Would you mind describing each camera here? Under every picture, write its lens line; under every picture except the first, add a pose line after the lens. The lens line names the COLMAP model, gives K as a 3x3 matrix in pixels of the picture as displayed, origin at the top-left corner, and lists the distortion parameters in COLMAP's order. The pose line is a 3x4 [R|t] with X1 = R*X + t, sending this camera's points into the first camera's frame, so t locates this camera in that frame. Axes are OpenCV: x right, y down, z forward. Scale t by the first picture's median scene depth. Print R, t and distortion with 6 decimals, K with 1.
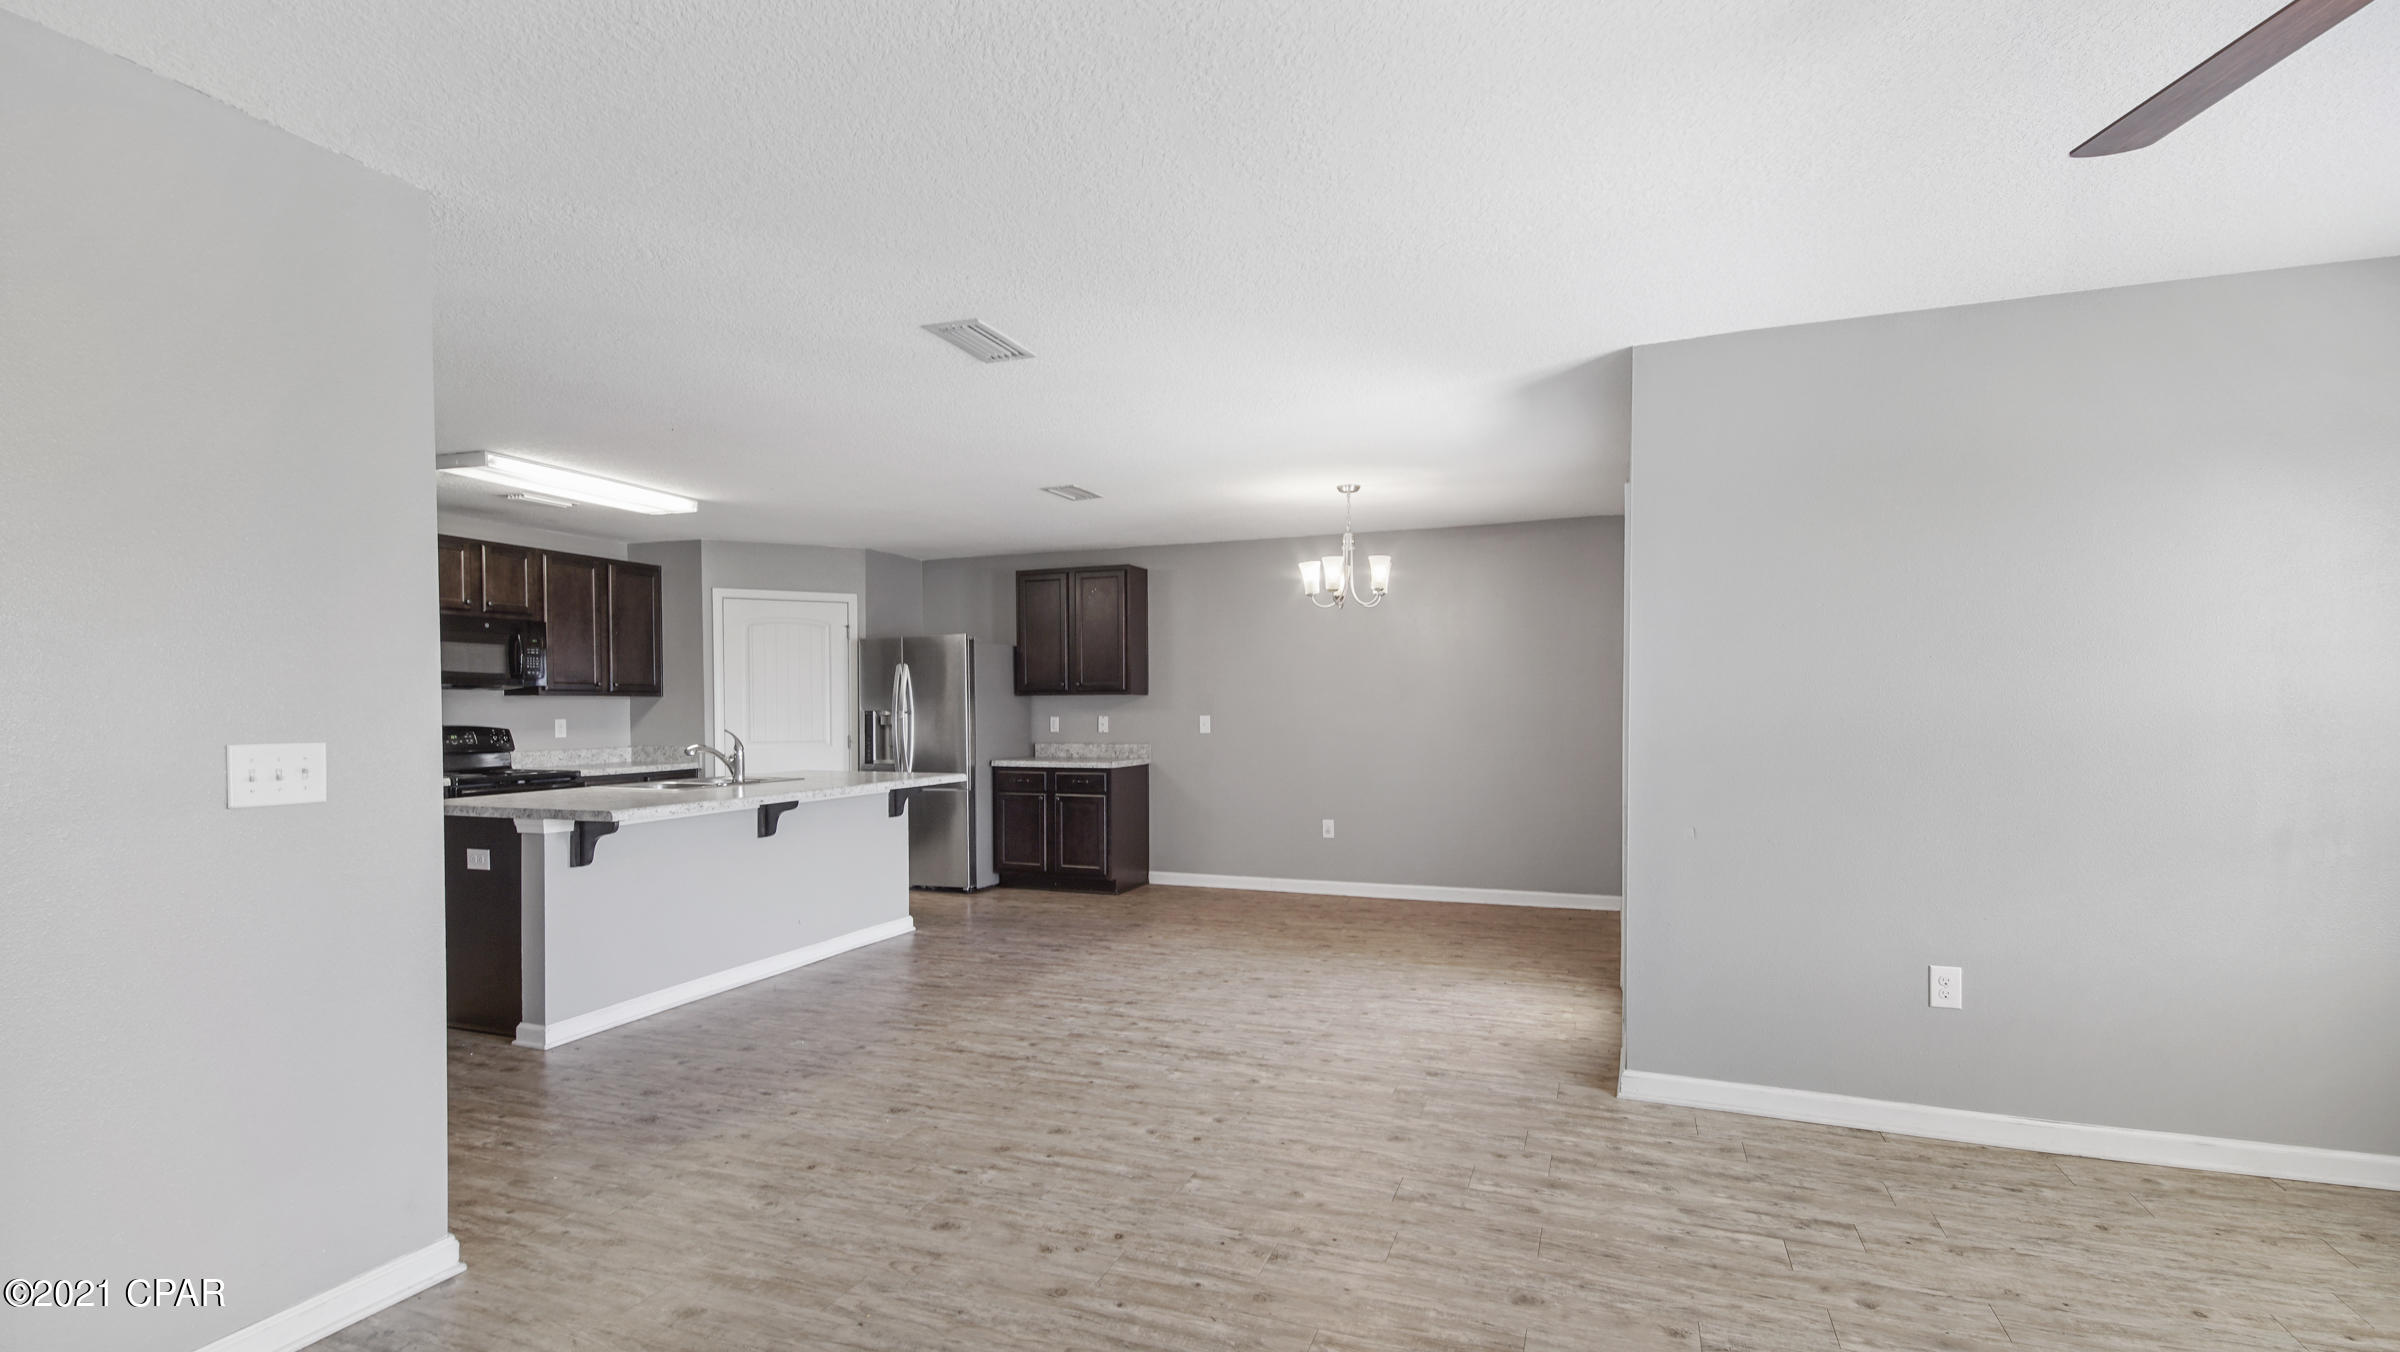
lens RADIAL K [[1059.6, 0, 1214.4], [0, 1059.6, 721.1], [0, 0, 1]] dist [0.015374, -0.000110]
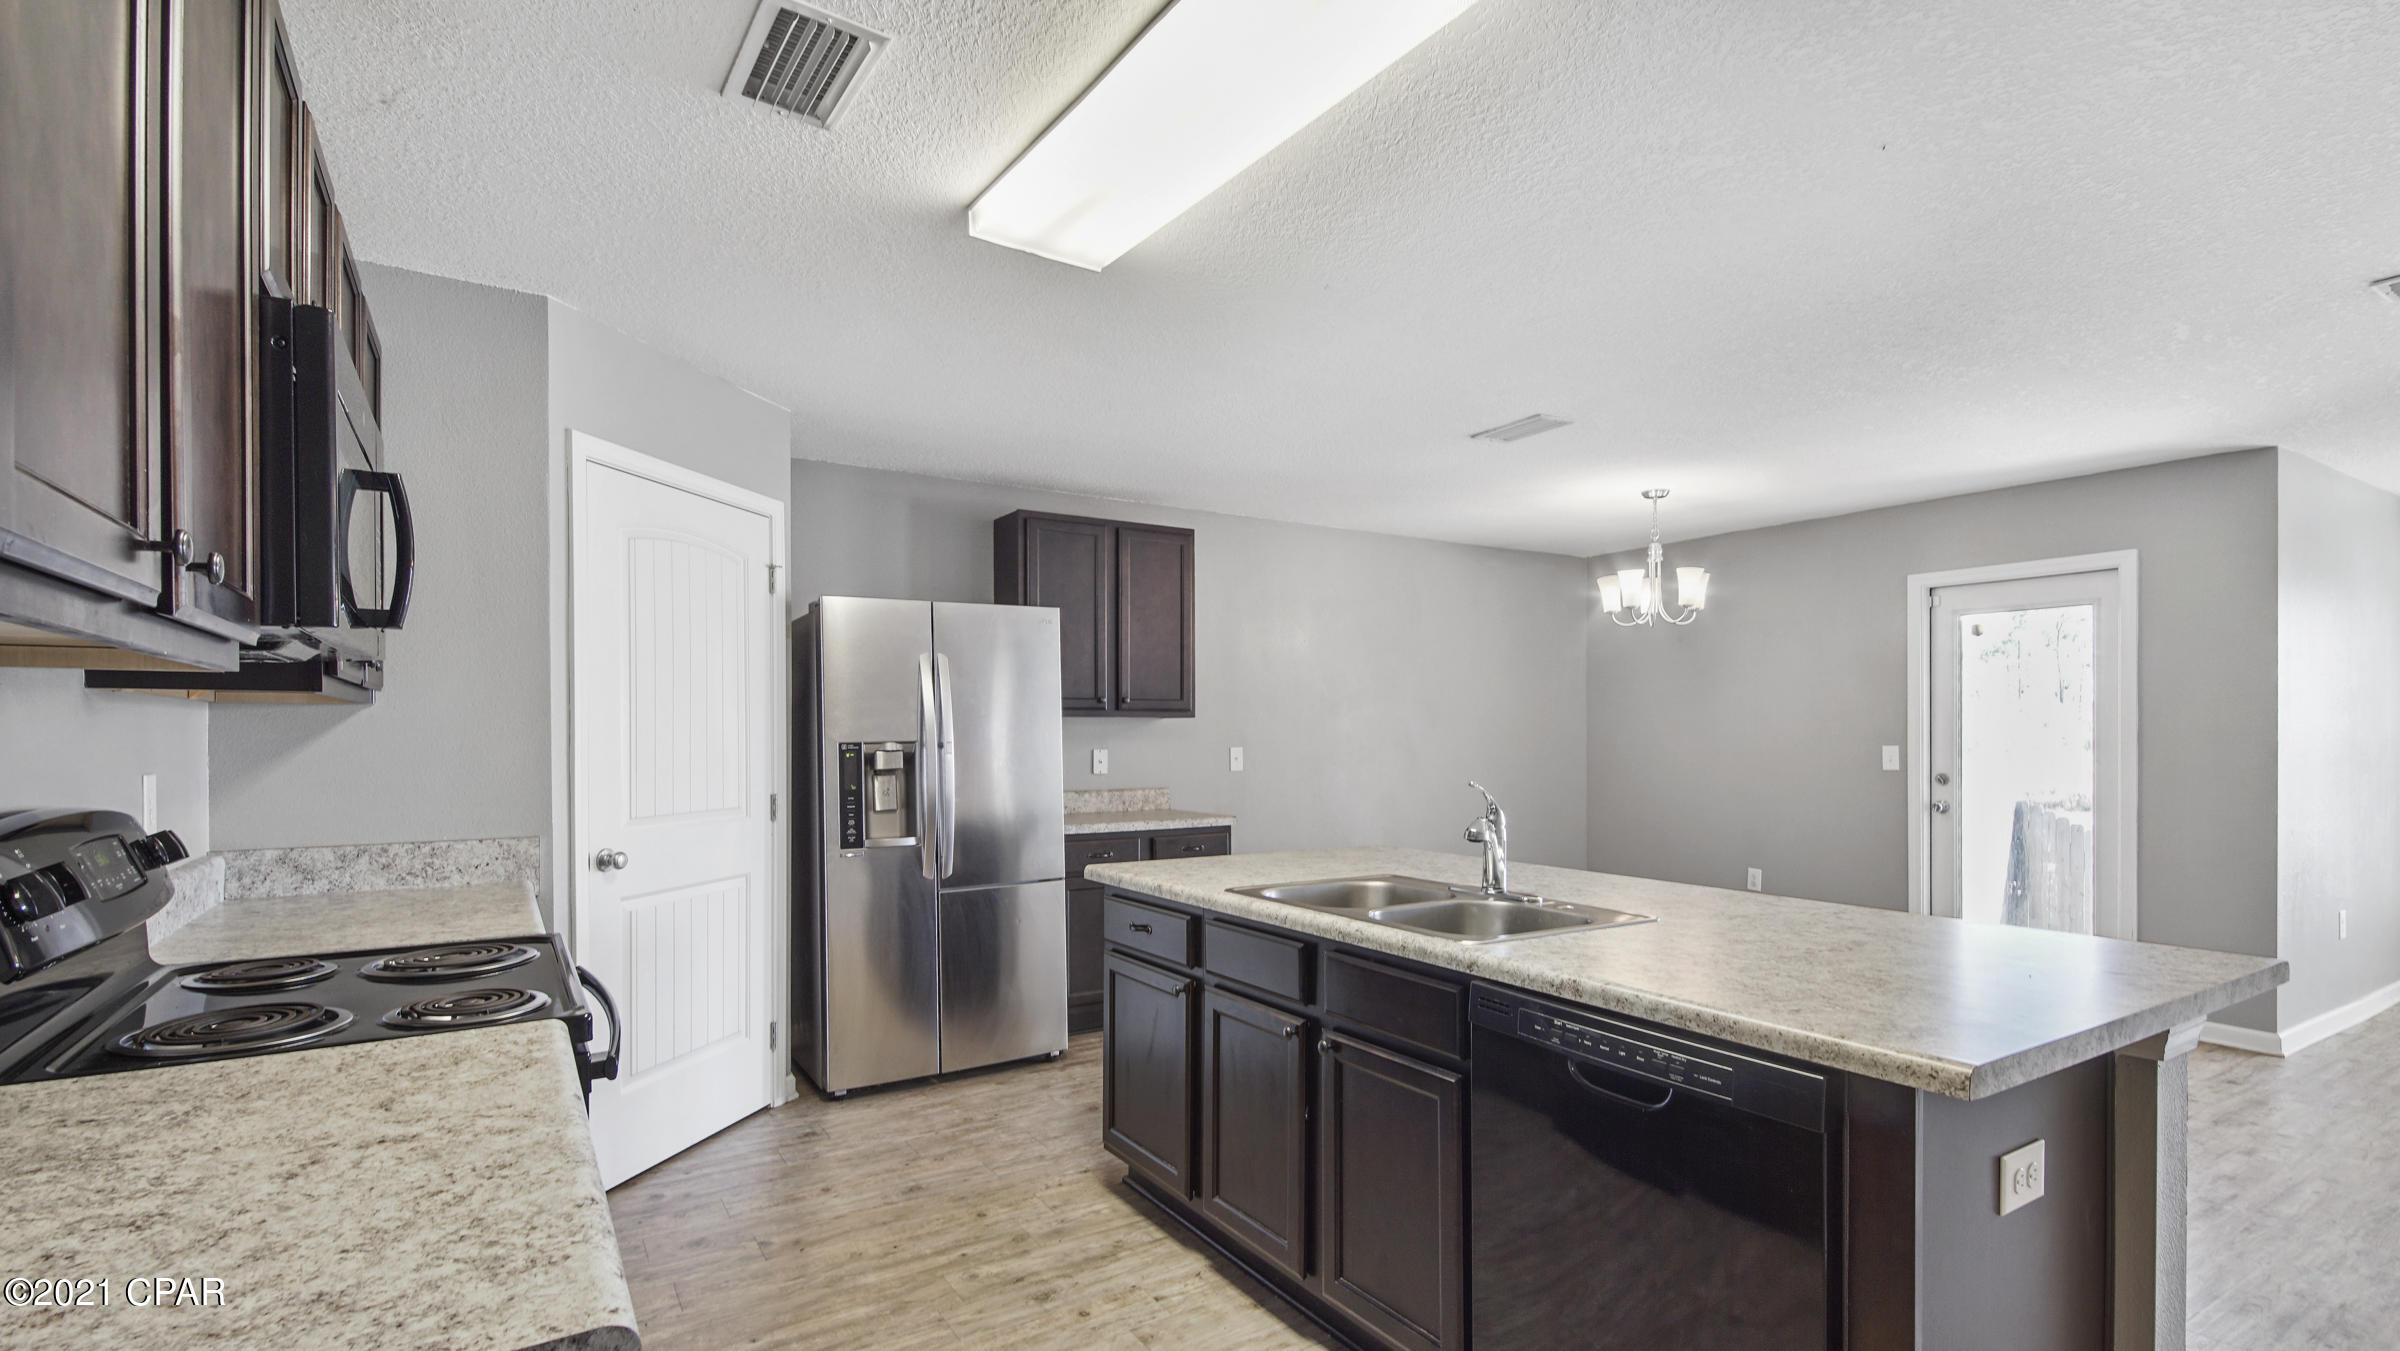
lens RADIAL K [[1103.1, 0, 1231.8], [0, 1103.1, 737.4], [0, 0, 1]] dist [0.013914, -0.007186]
pose [[0.589424, -0.000791, 0.807823, -0.660755], [0.014439, 0.999850, -0.009557, -0.004874], [-0.807695, 0.017297, 0.589347, 0.571731]]
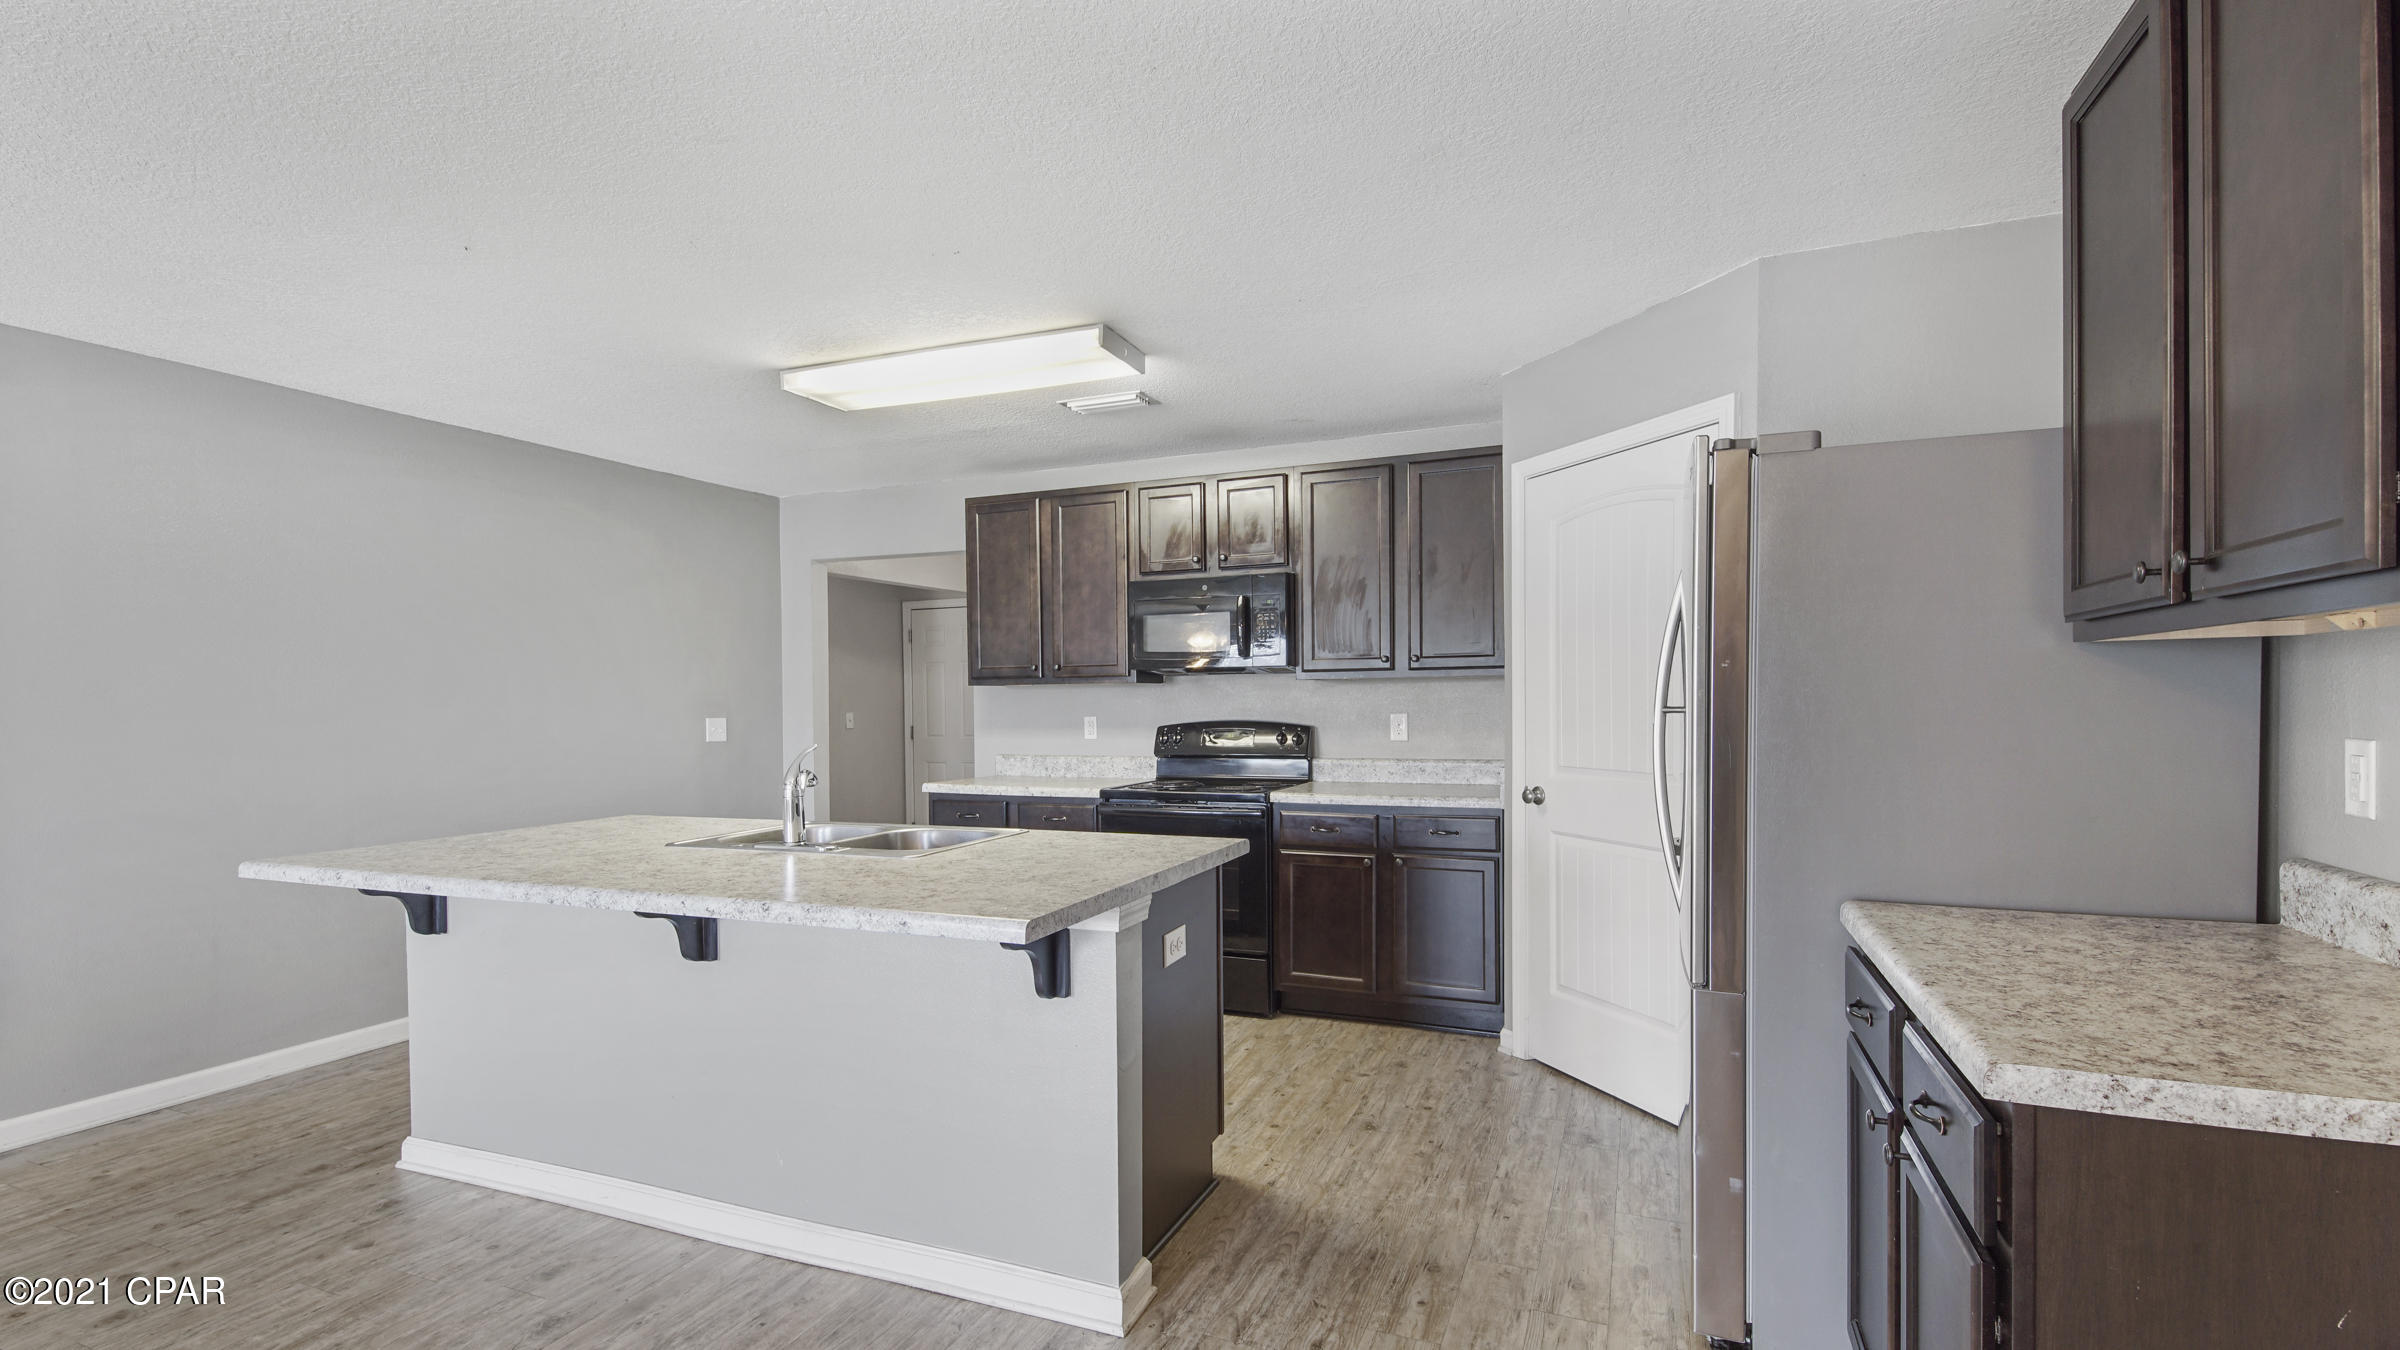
lens RADIAL K [[1103.1, 0, 1183.5], [0, 1103.1, 688.3], [0, 0, 1]] dist [0.013914, -0.007186]
pose [[-0.061379, -0.002061, -0.998112, 0.080017], [0.000023, 0.999998, -0.002067, -0.015524], [0.998115, -0.000150, -0.061379, 0.881864]]
